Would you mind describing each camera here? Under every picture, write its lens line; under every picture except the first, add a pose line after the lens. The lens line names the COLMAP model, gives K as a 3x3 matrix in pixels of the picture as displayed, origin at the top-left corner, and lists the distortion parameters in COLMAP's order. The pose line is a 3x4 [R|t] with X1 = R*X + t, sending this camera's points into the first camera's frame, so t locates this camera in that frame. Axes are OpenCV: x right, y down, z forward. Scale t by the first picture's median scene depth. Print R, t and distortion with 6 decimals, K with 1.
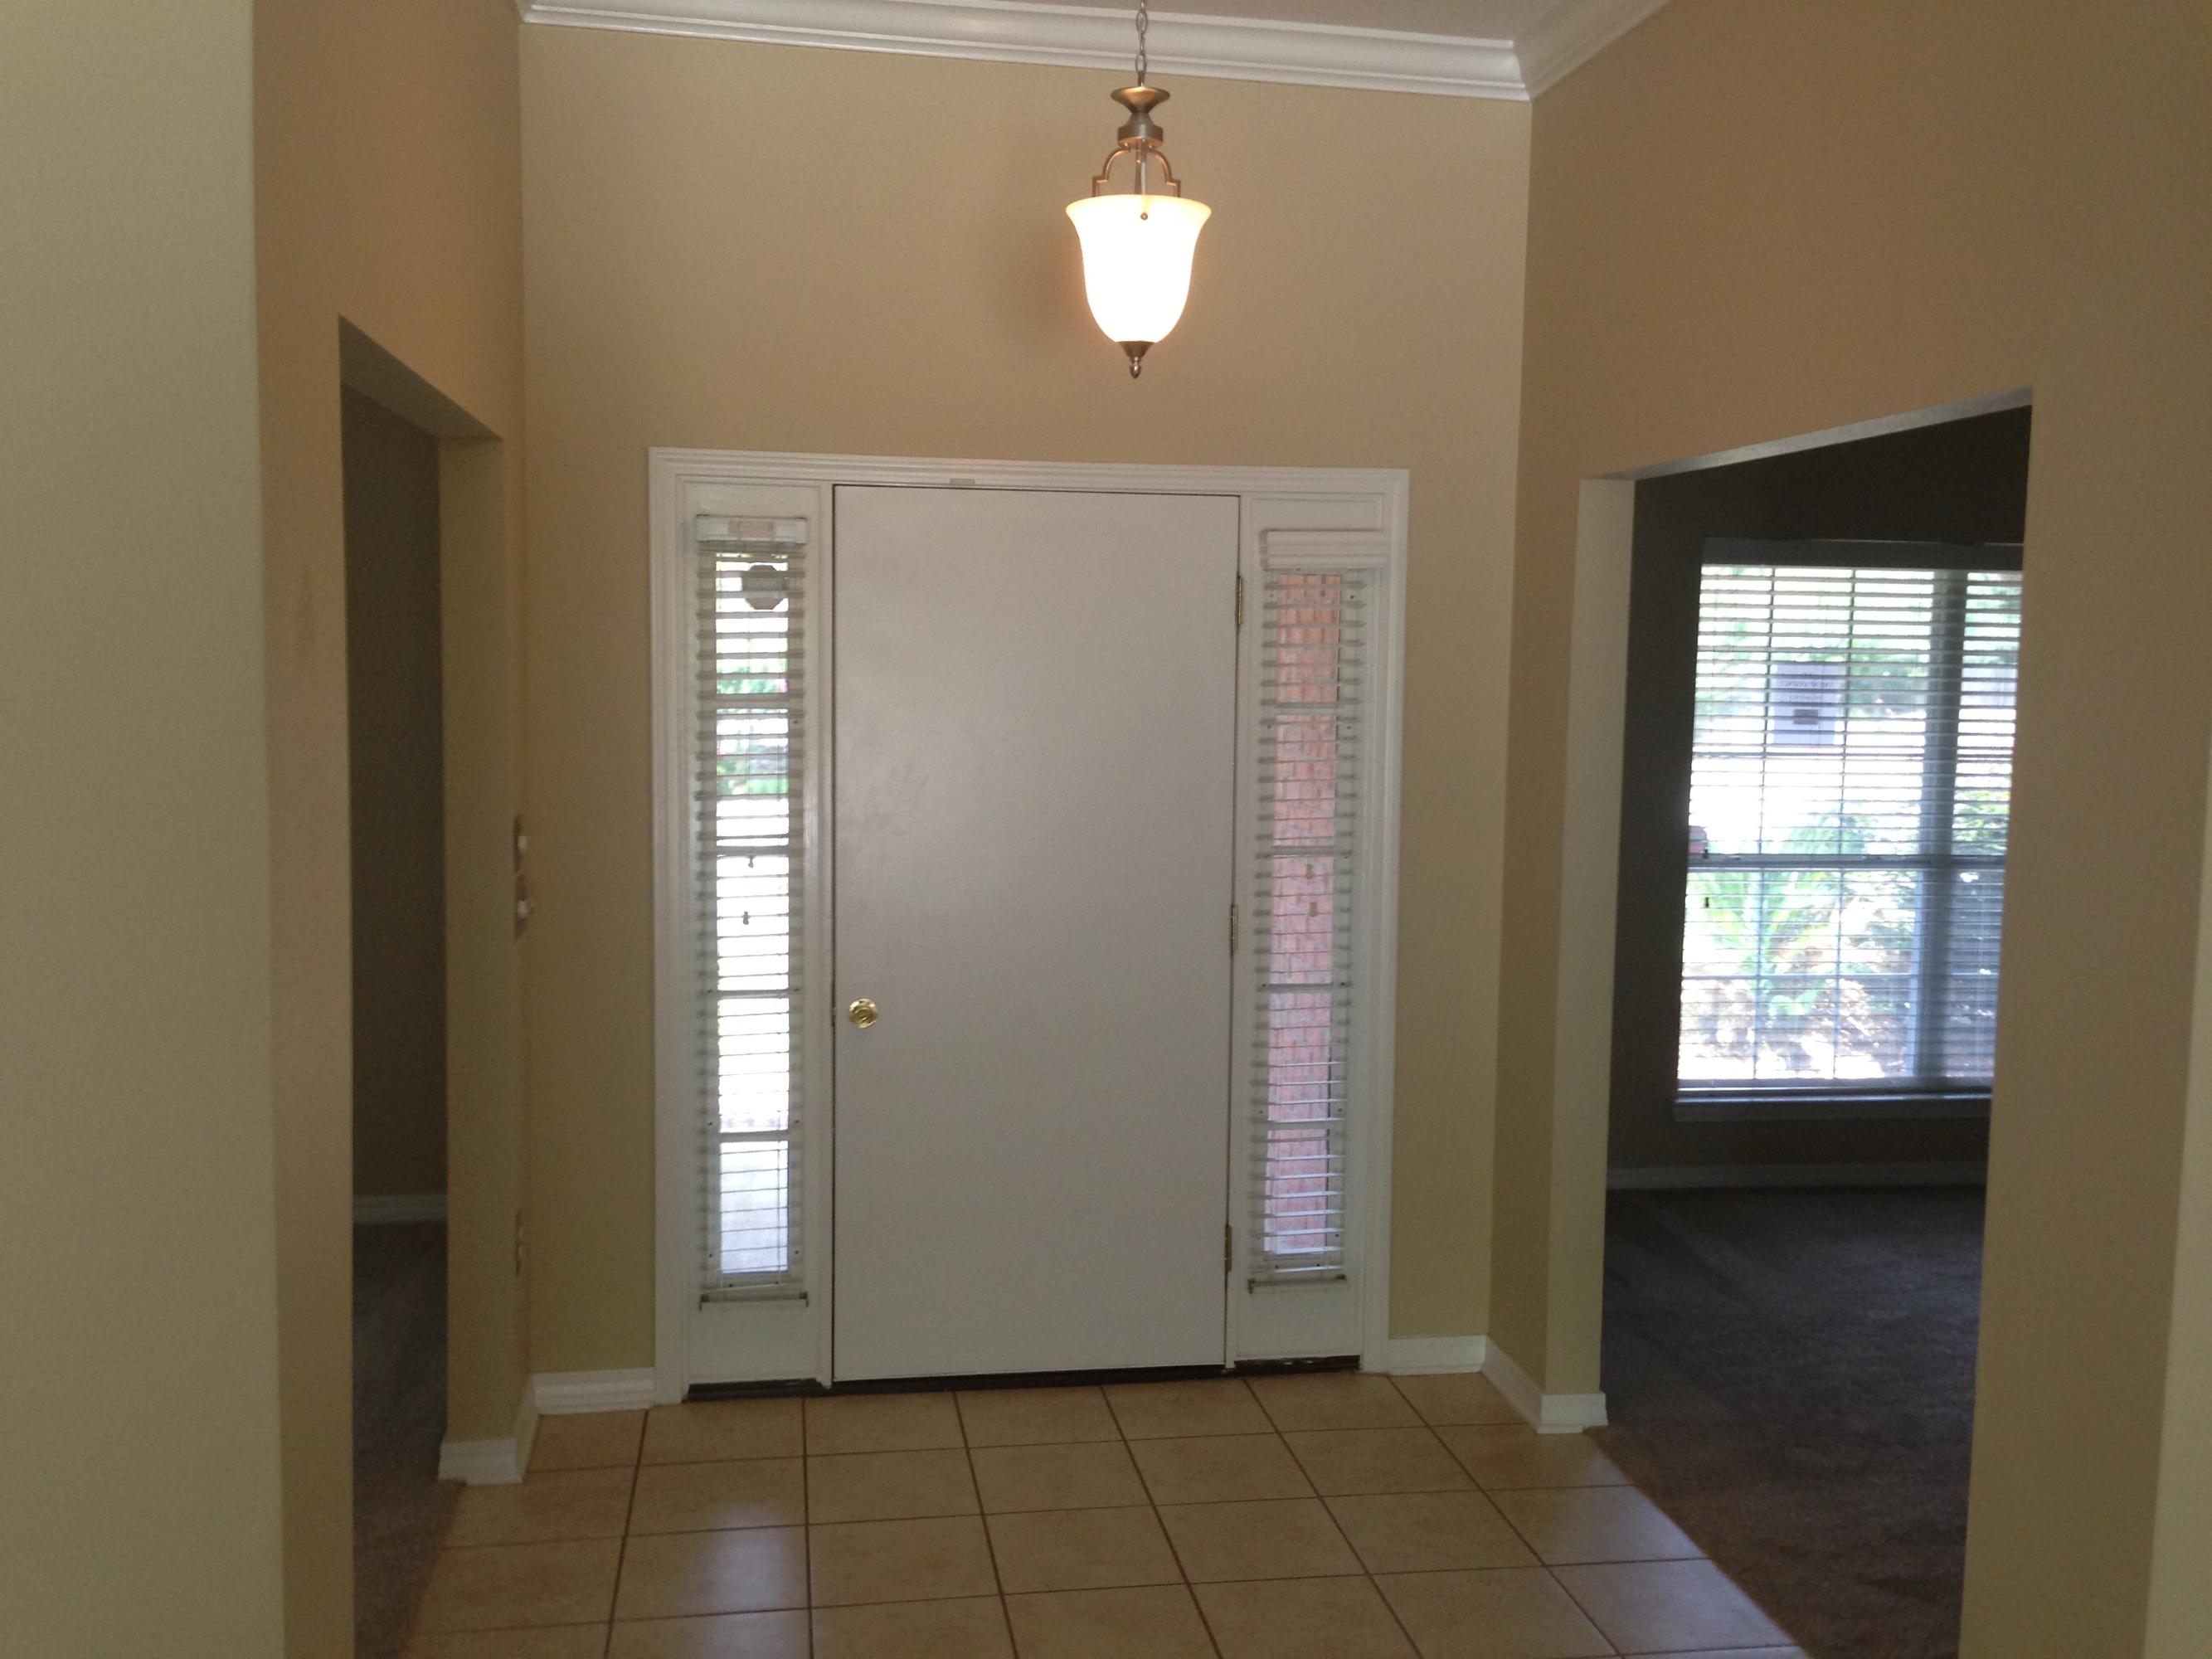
lens RADIAL K [[2076.0, 0, 1094.9], [0, 2076.0, 846.3], [0, 0, 1]] dist [0.008596, 0.007131]
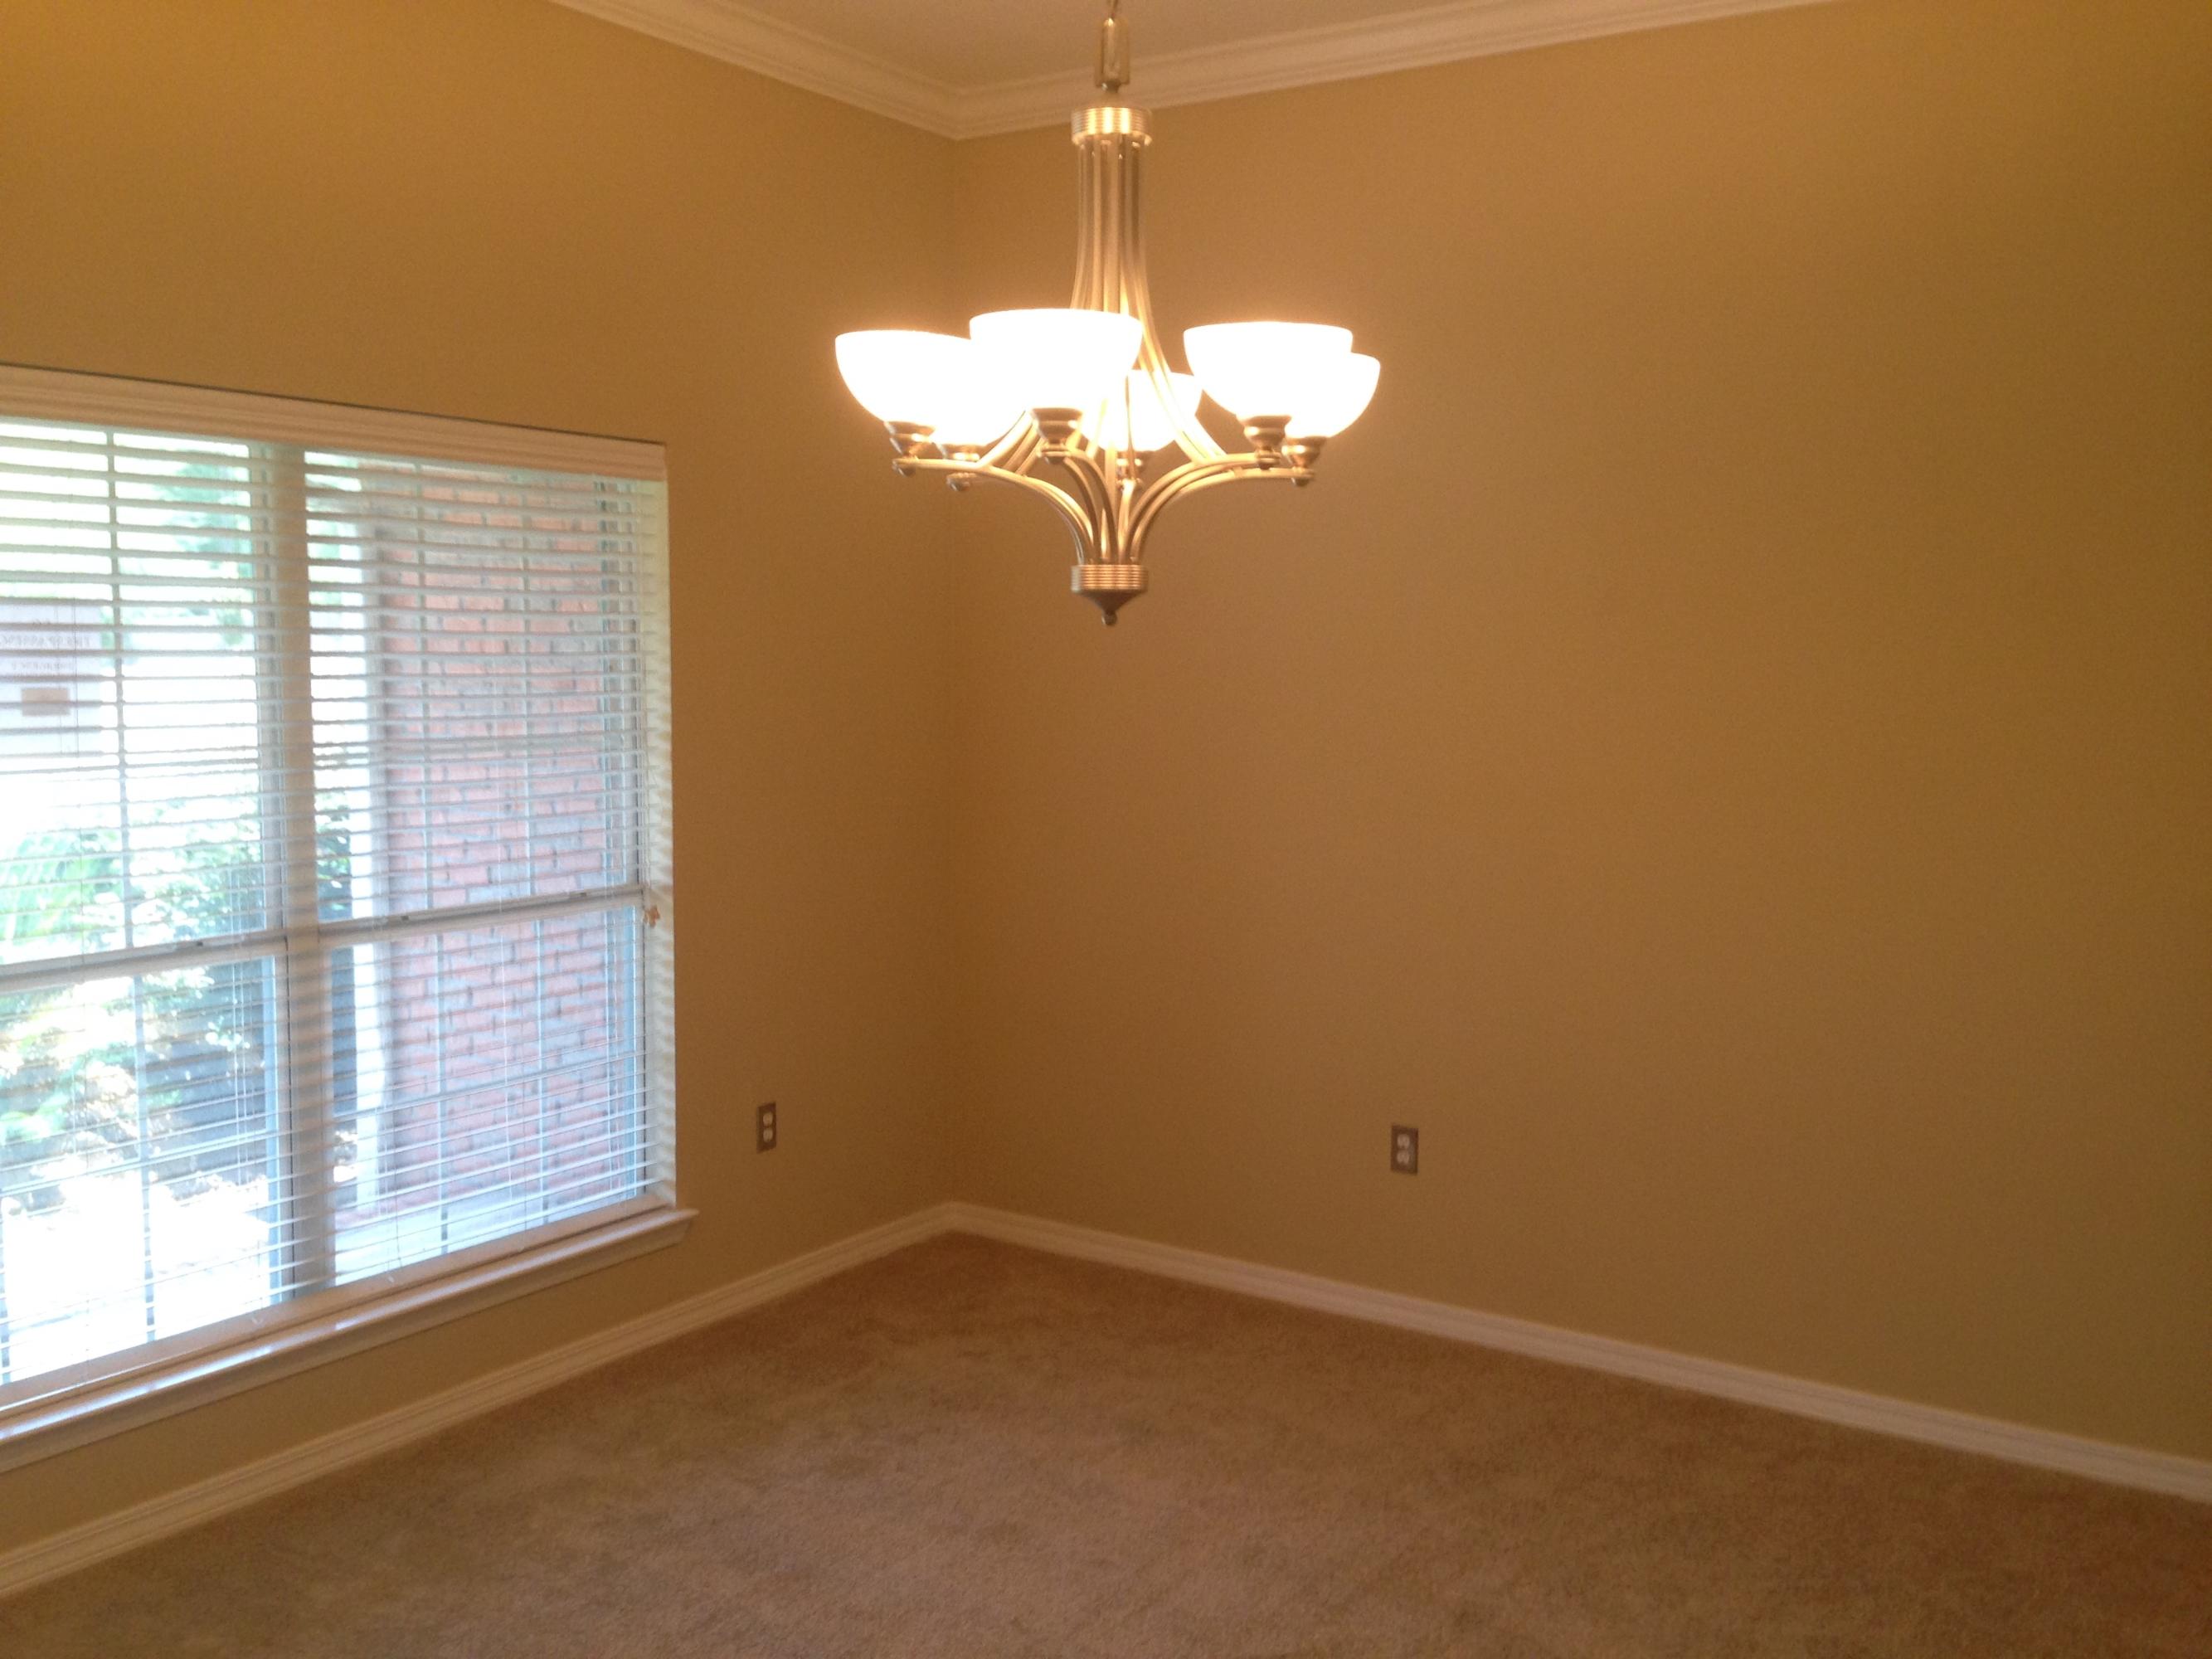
lens RADIAL K [[2082.1, 0, 1106.0], [0, 2082.1, 829.5], [0, 0, 1]] dist [0.012379, -0.029801]
pose [[0.678122, -0.079117, 0.730678, 0.131503], [0.071051, 0.996589, 0.041970, -0.032441], [-0.731507, 0.023455, 0.681431, 0.431332]]
